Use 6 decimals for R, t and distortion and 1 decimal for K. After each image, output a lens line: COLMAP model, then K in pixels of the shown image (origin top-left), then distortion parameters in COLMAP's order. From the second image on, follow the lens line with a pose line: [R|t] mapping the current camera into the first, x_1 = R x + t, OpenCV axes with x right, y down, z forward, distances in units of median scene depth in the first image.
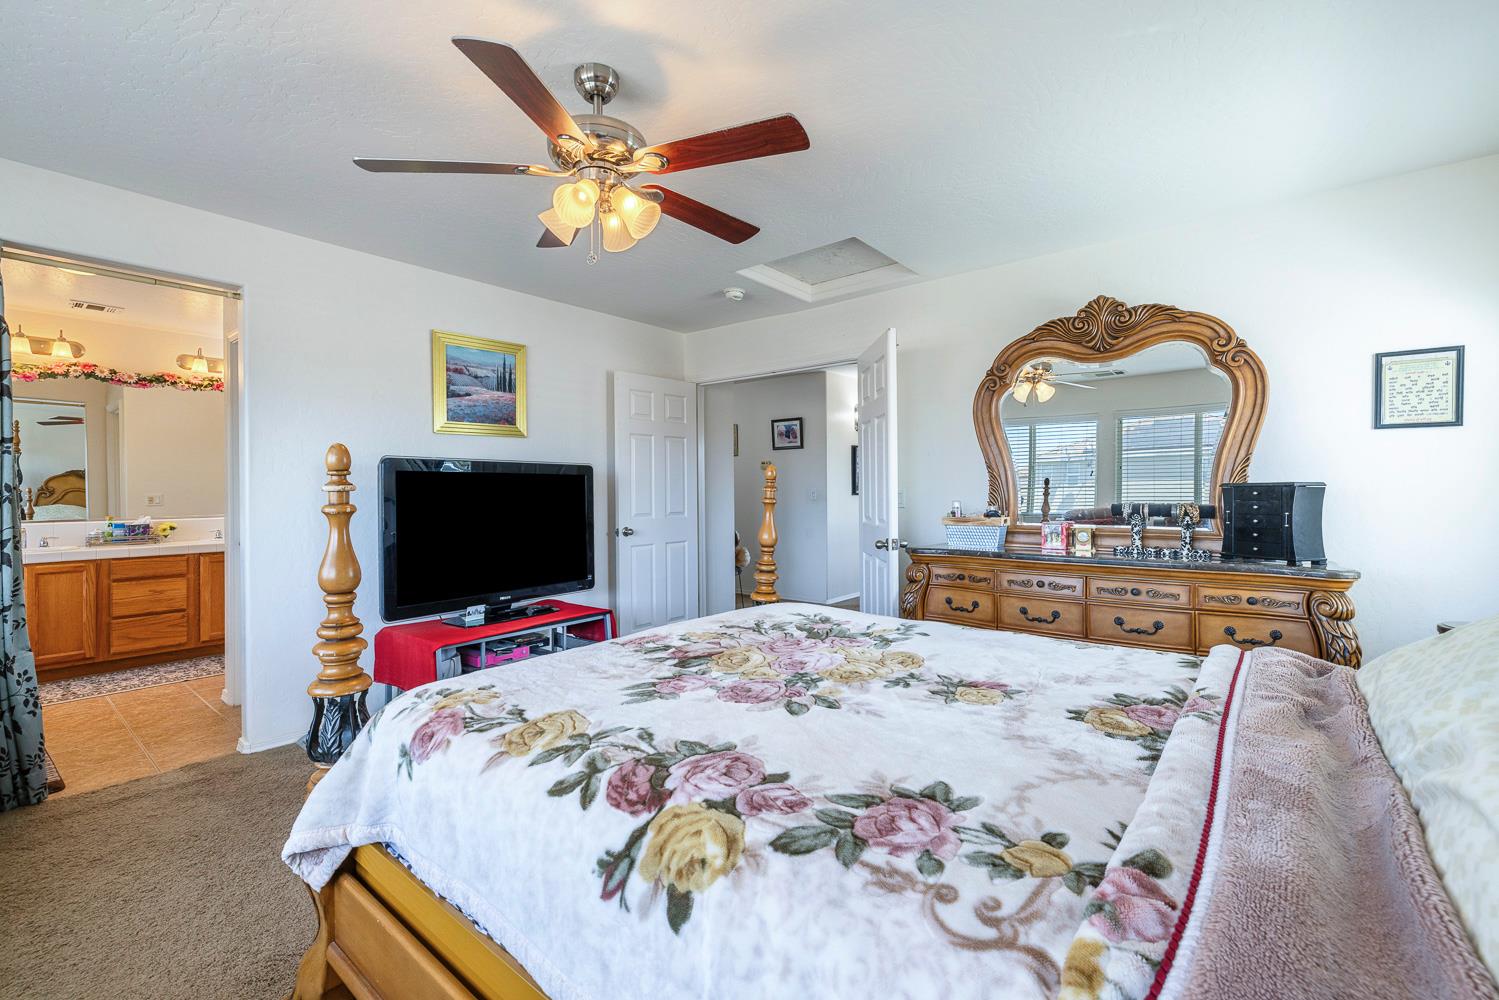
lens RADIAL K [[643.9, 0, 747.7], [0, 643.9, 494.0], [0, 0, 1]] dist [0.001115, -0.000235]
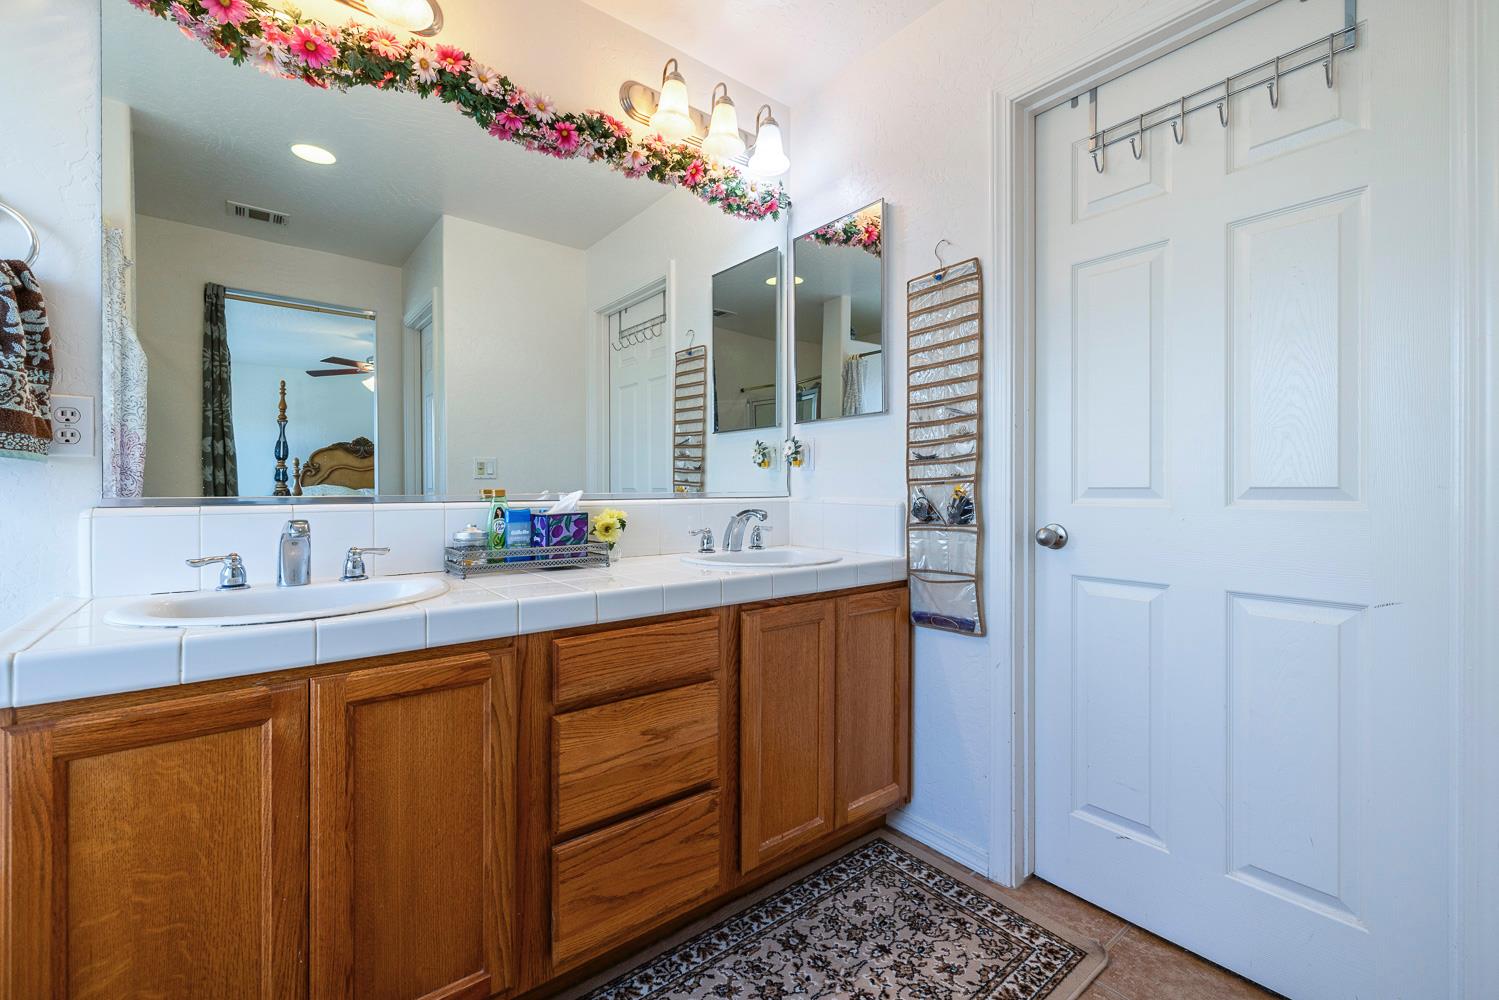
lens RADIAL K [[643.9, 0, 753.6], [0, 643.9, 497.2], [0, 0, 1]] dist [0.001115, -0.000235]
pose [[0.976655, 0.013468, -0.214393, -0.775465], [-0.010916, 0.999855, 0.013084, 0.033094], [0.214538, -0.010439, 0.976660, 0.682339]]
